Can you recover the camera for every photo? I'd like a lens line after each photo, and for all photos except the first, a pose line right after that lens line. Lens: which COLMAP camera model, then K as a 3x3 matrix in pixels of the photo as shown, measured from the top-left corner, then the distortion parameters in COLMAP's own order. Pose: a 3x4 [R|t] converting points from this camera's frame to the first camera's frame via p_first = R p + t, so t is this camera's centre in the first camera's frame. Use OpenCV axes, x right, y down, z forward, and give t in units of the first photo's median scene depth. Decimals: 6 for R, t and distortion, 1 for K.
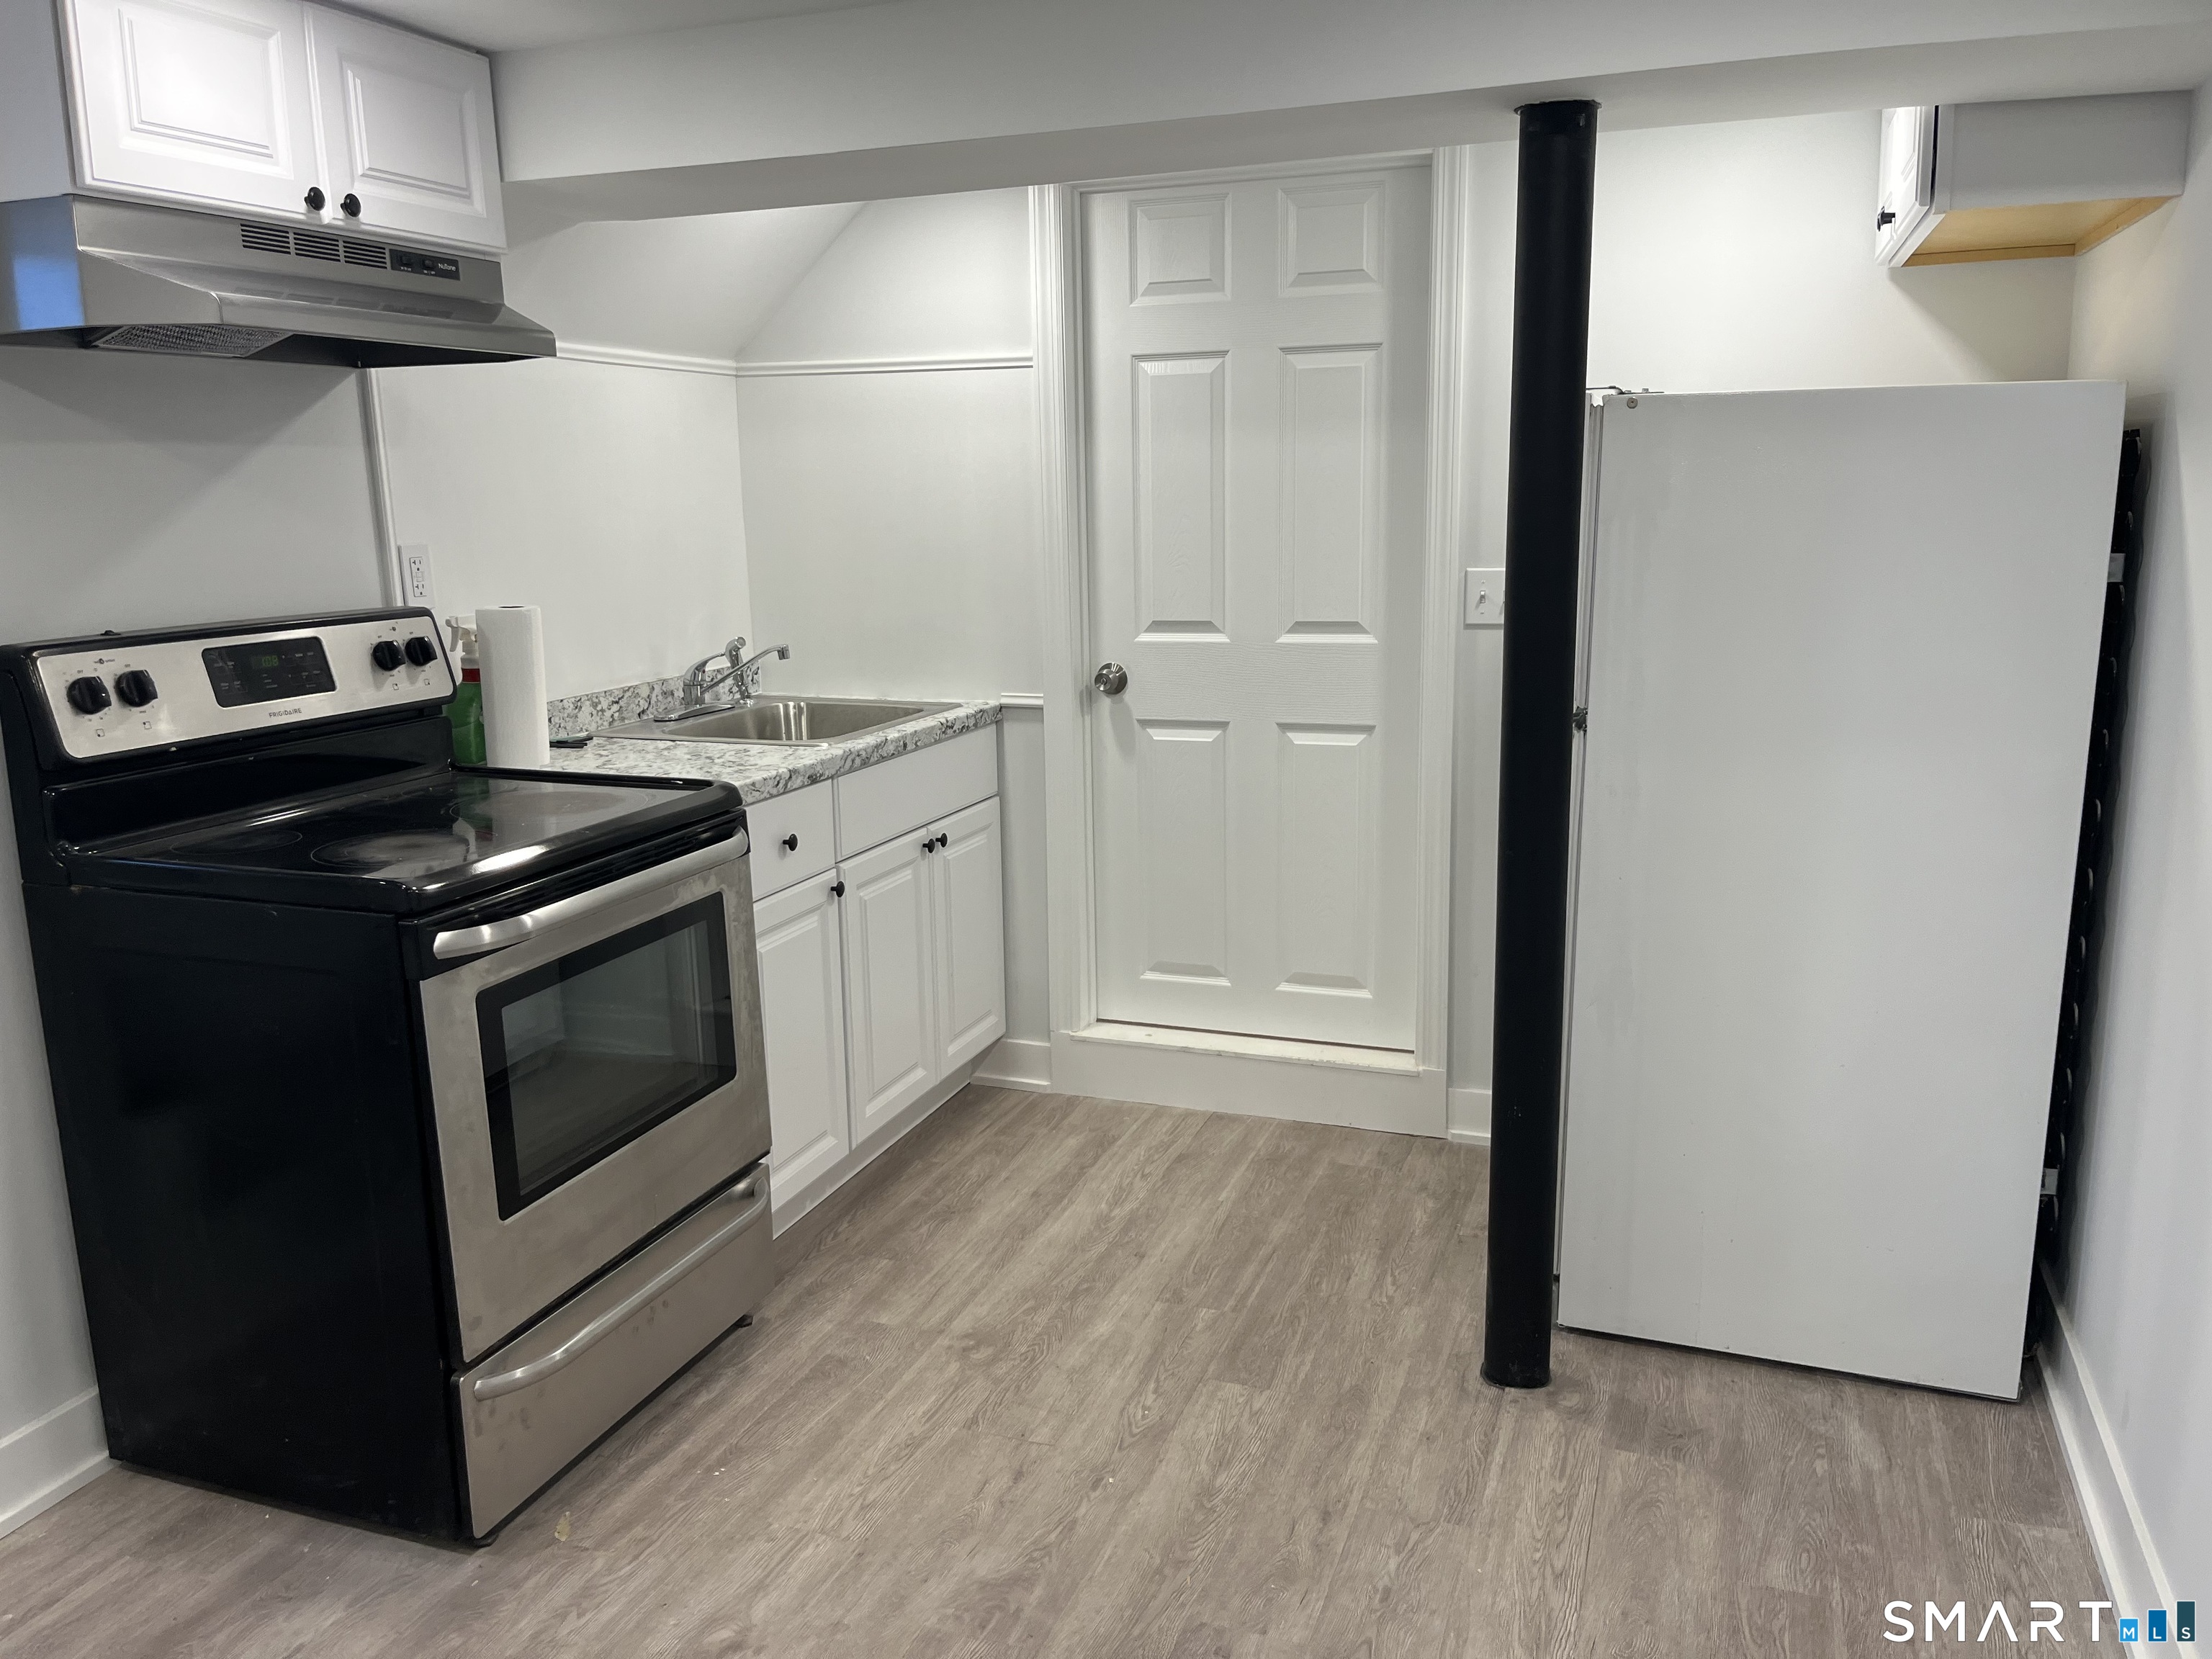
lens RADIAL K [[1674.4, 0, 1097.2], [0, 1674.4, 826.0], [0, 0, 1]] dist [0.027569, -0.002722]
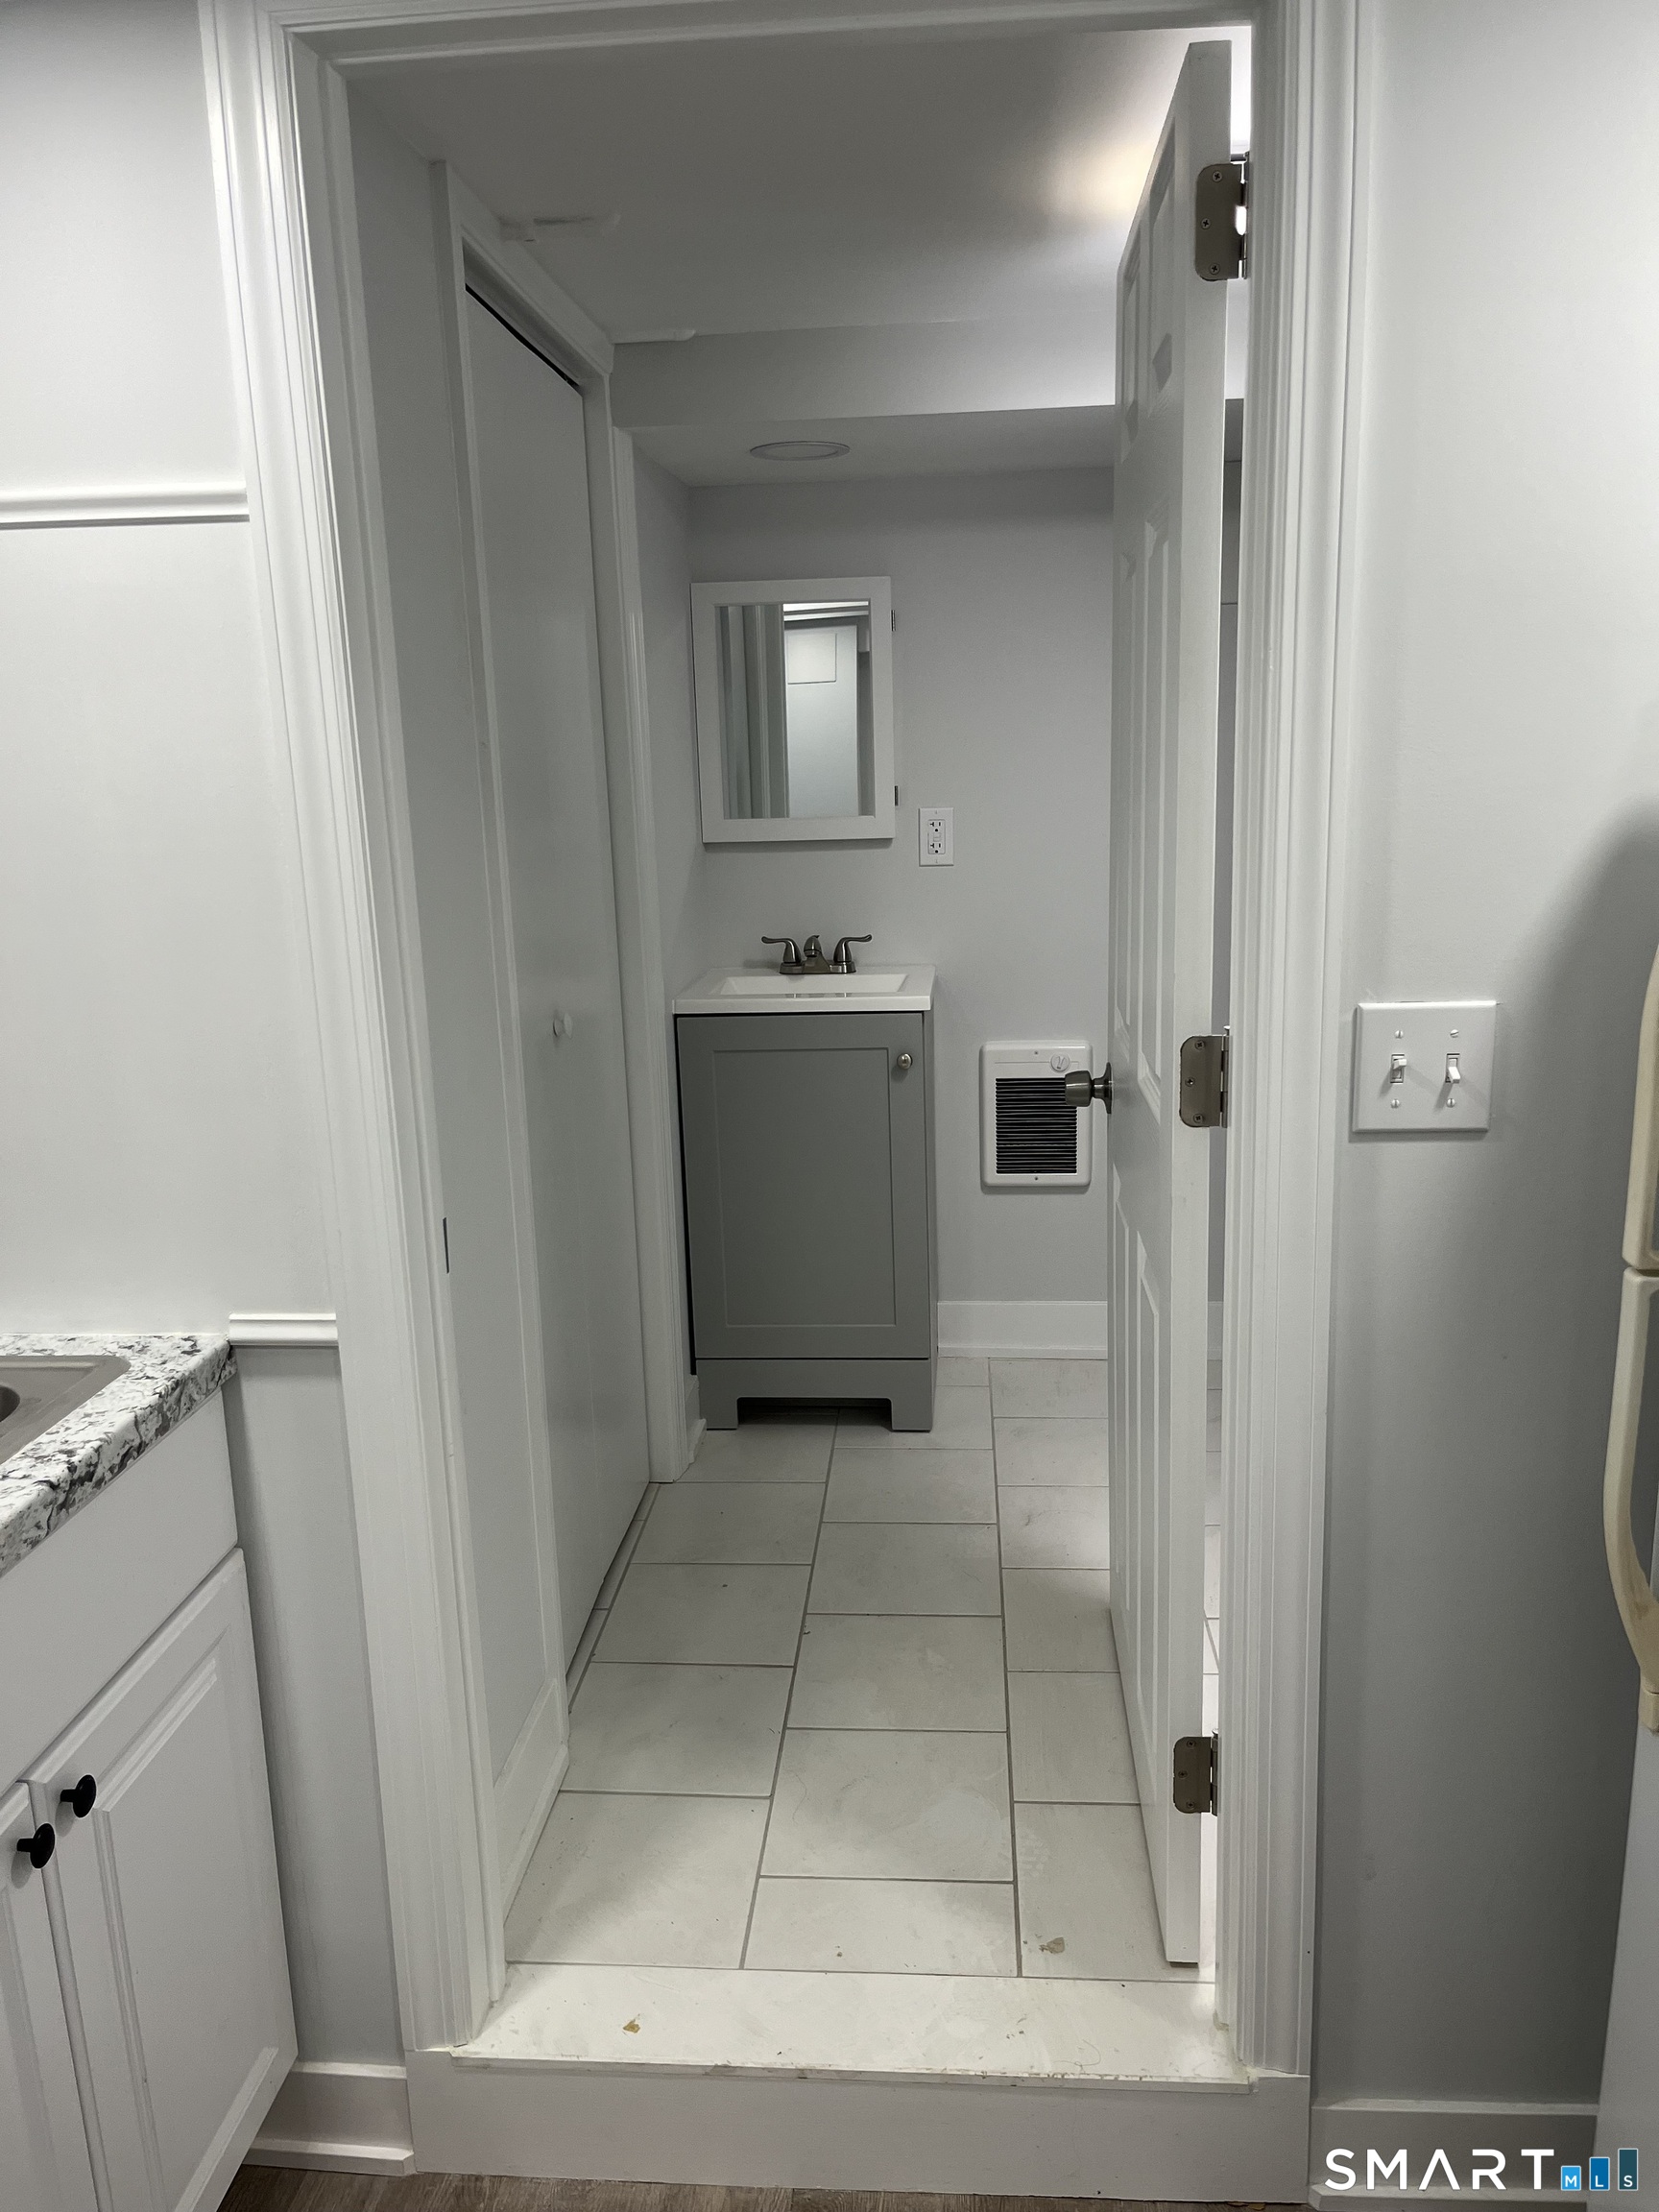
lens RADIAL K [[1674.4, 0, 838.6], [0, 1674.4, 1115.0], [0, 0, 1]] dist [0.027569, -0.002722]
pose [[0.962914, -0.071340, 0.260206, -0.016737], [0.065362, 0.997362, 0.031568, -0.132571], [-0.261772, -0.013389, 0.965037, 0.562292]]
